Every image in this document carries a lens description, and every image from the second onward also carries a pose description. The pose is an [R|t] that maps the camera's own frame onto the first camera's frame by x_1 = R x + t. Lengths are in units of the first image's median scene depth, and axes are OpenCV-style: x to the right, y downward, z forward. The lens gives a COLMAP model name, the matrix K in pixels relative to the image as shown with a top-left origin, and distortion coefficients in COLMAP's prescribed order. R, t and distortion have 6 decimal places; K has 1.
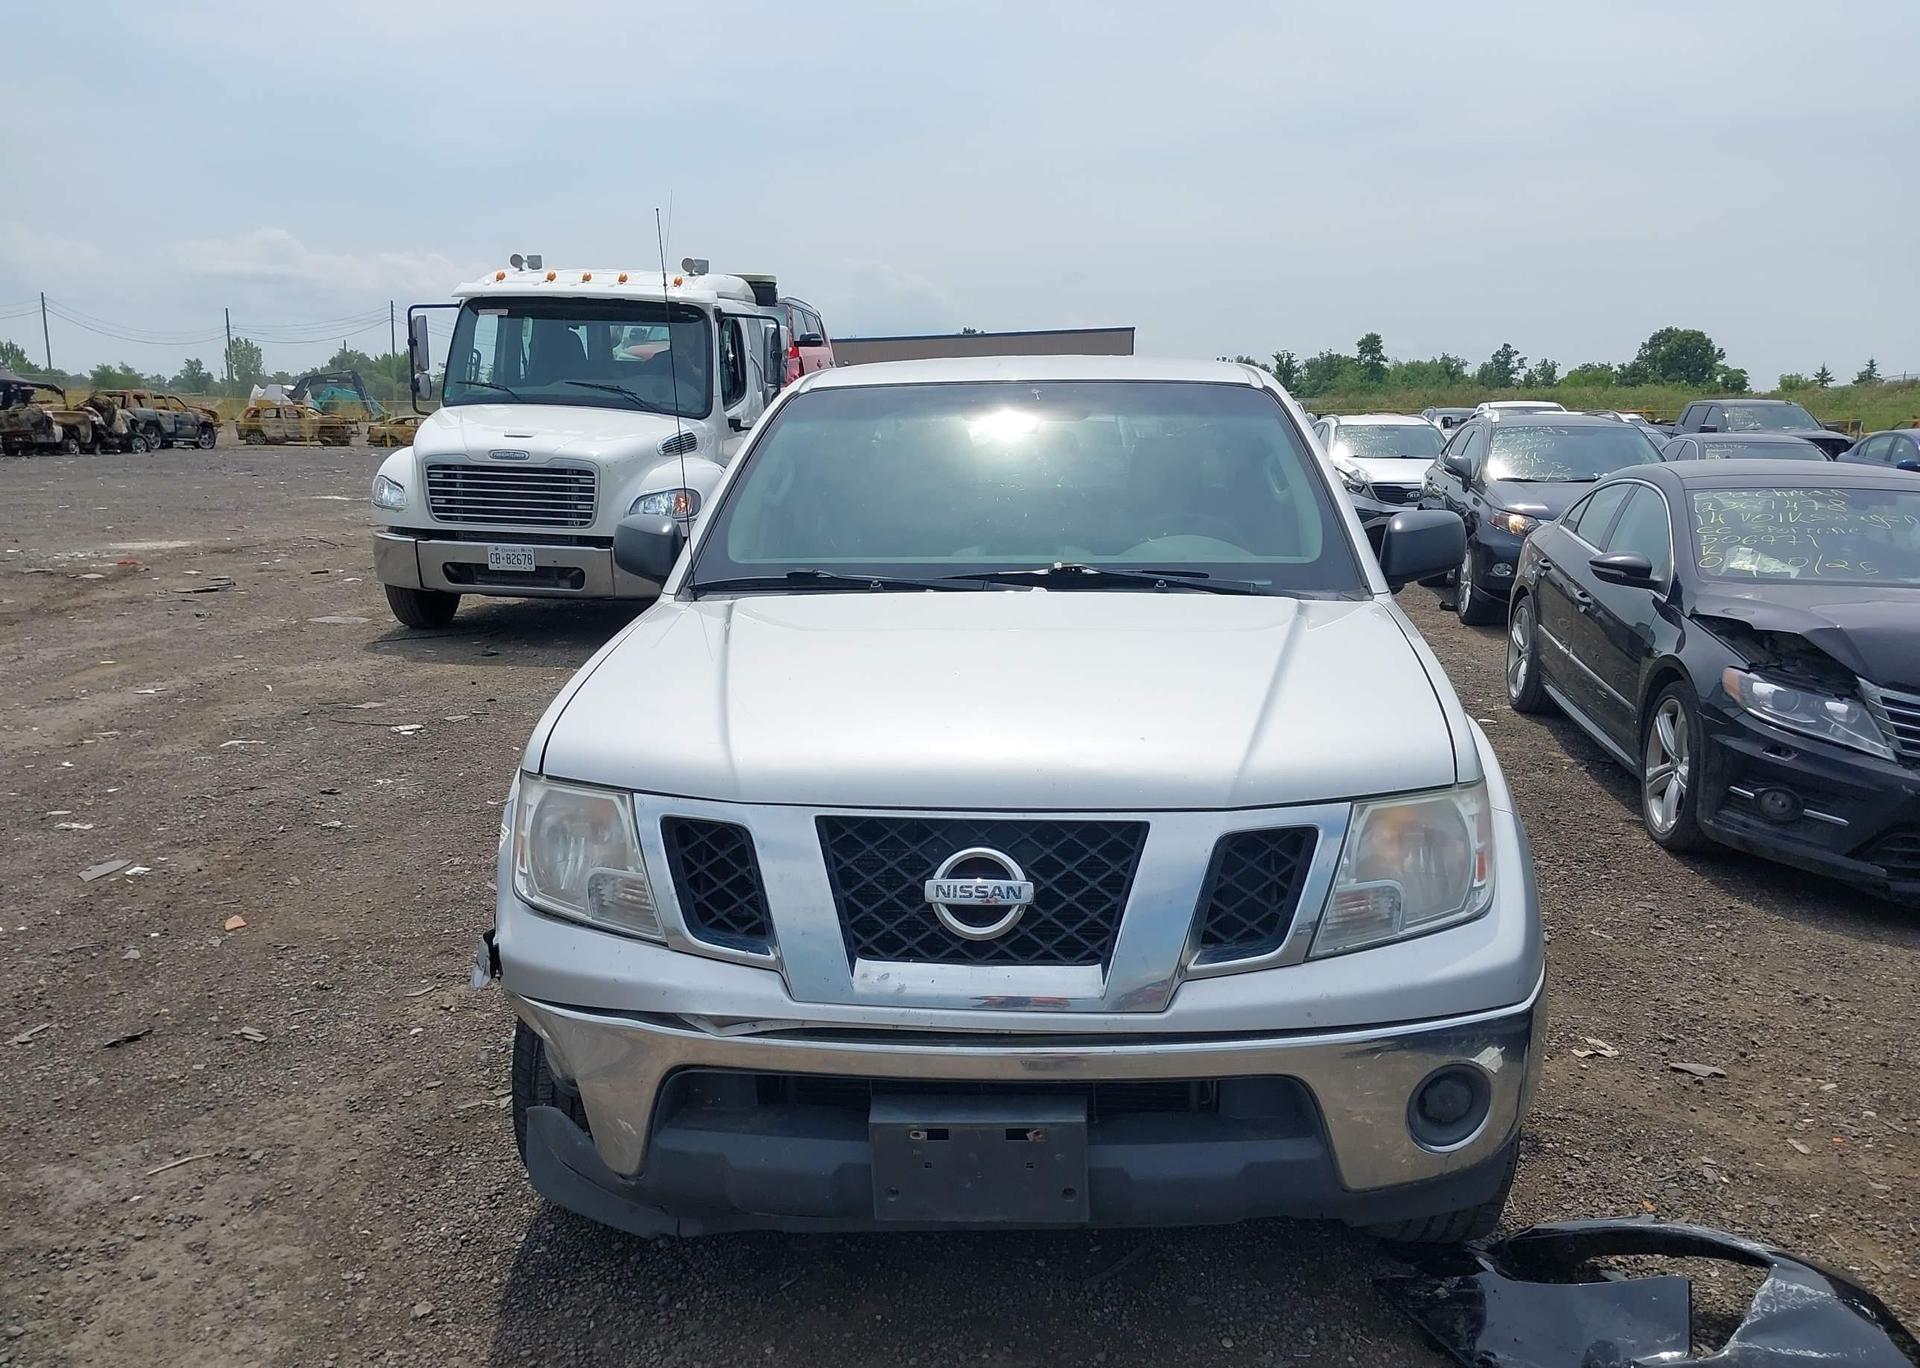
lens RADIAL K [[1547.4, 0, 951.9], [0, 1547.4, 664.5], [0, 0, 1]] dist [0.037240, -0.050653]
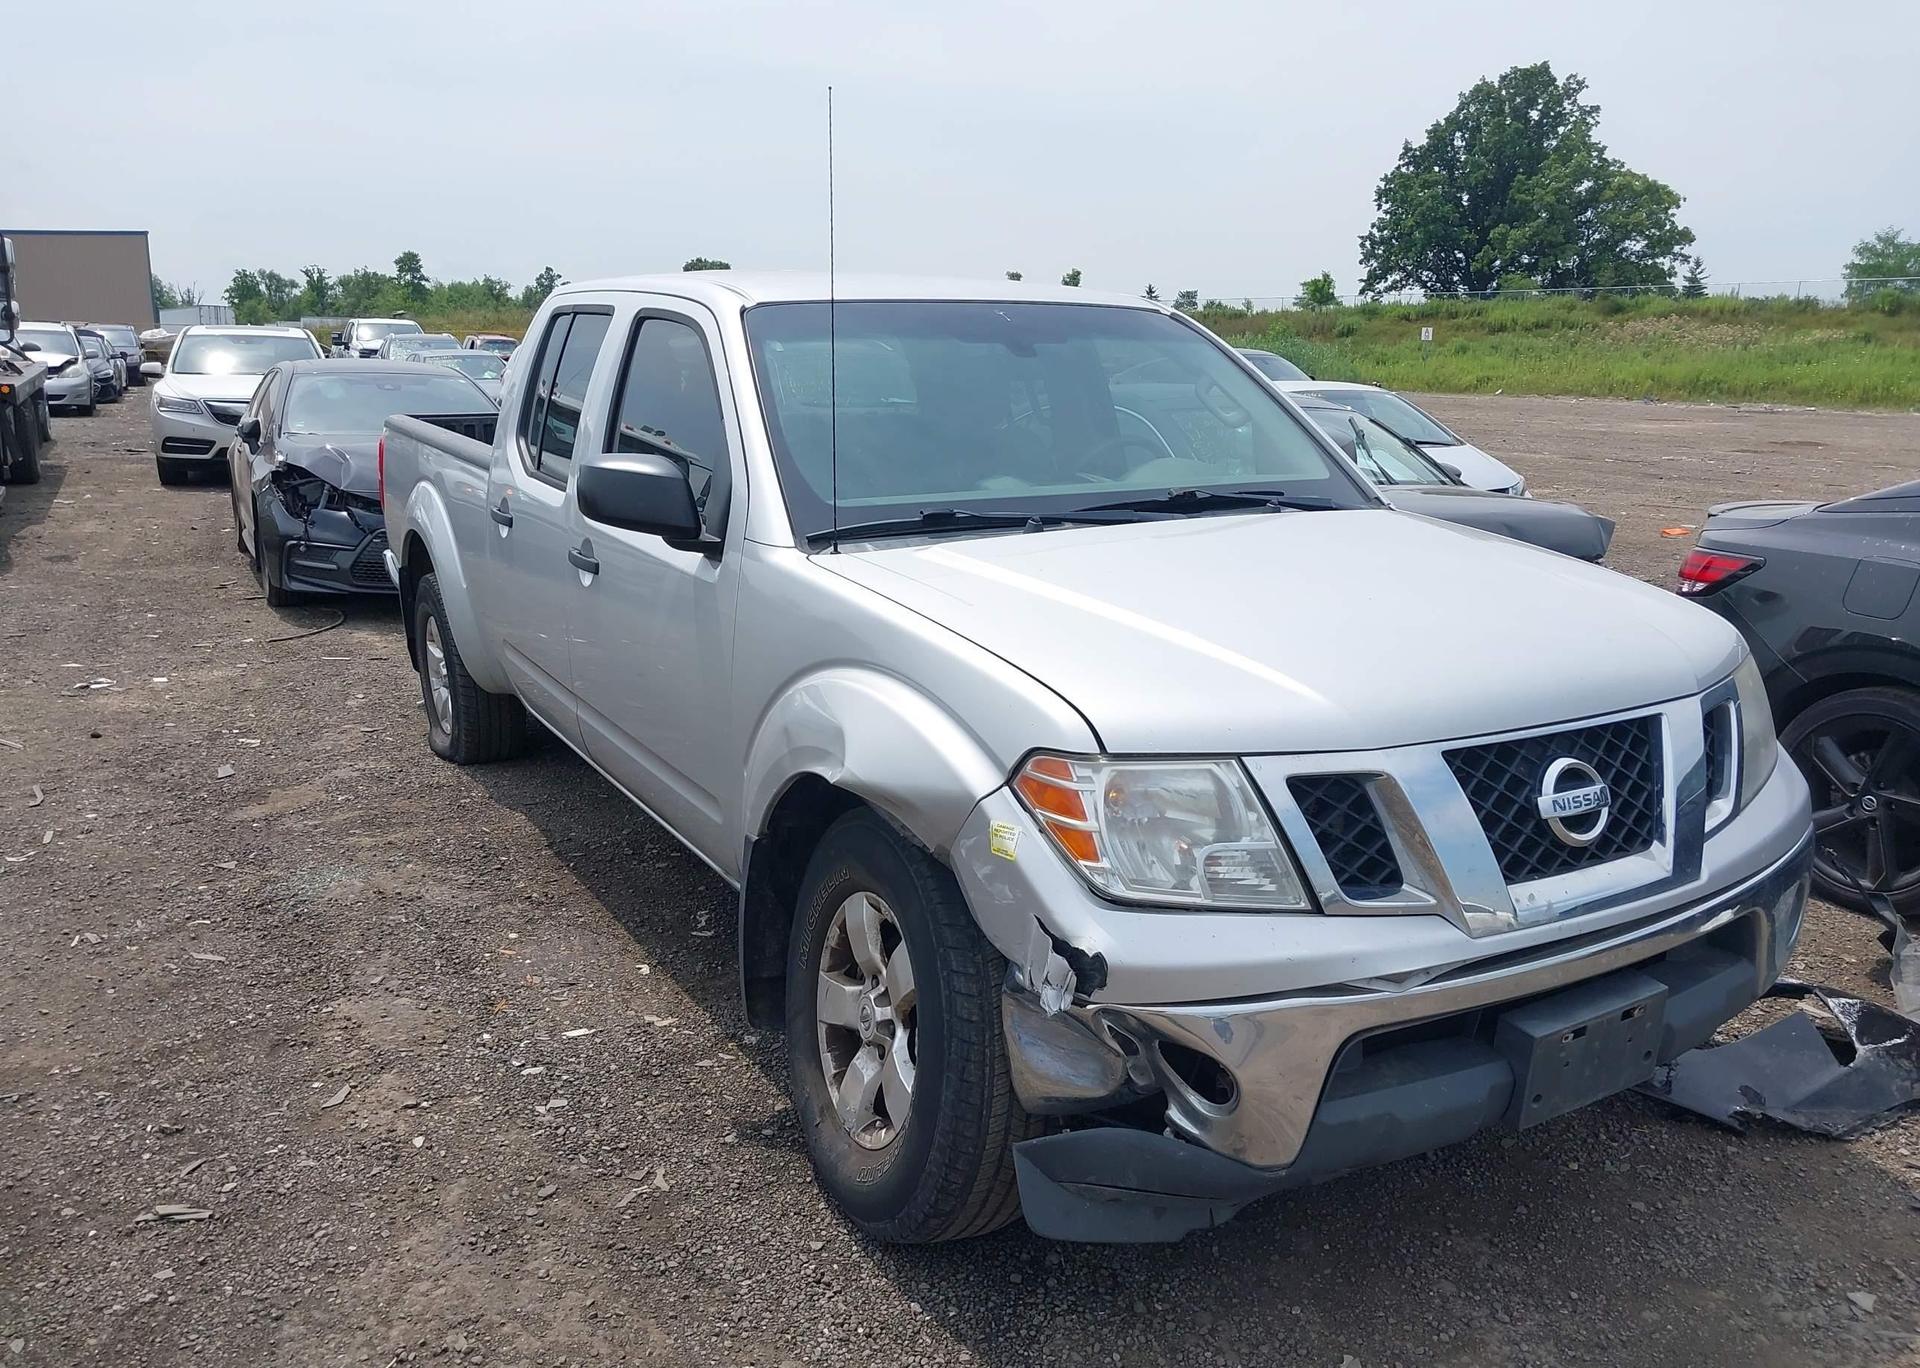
lens RADIAL K [[1547.4, 0, 920.1], [0, 1547.4, 688.4], [0, 0, 1]] dist [0.037240, -0.050653]
pose [[0.825816, -0.115381, 0.552010, -0.644997], [0.080571, 0.992944, 0.087009, -0.039038], [-0.558154, -0.027377, 0.829286, 0.264438]]
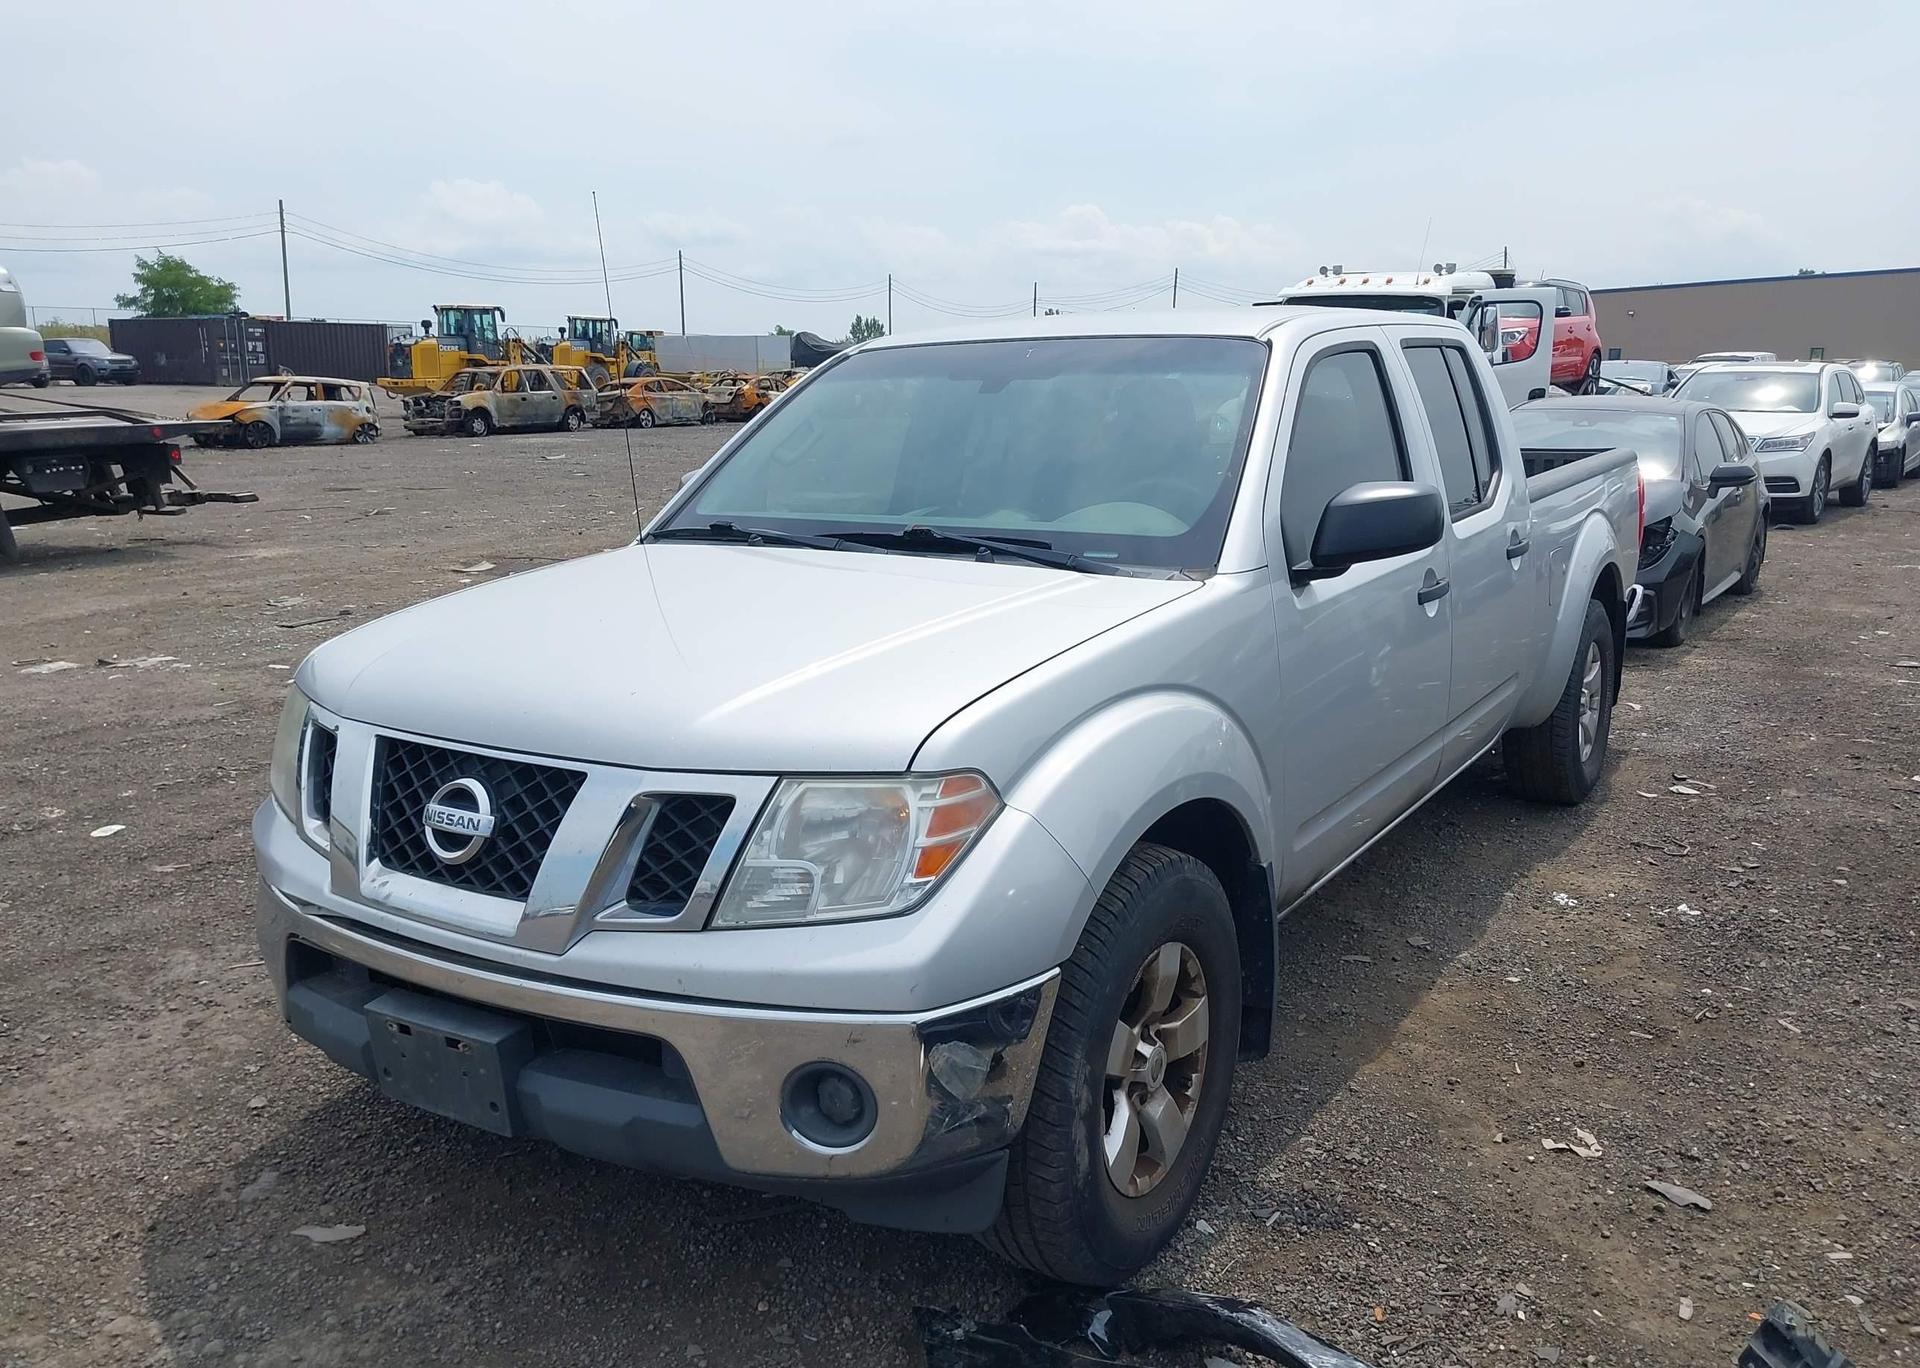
lens RADIAL K [[1547.4, 0, 967.0], [0, 1547.4, 697.7], [0, 0, 1]] dist [0.037240, -0.050653]
pose [[0.870251, 0.090413, -0.484240, 0.592746], [-0.068597, 0.995677, 0.062624, -0.021108], [0.487809, -0.021281, 0.872691, 0.159528]]
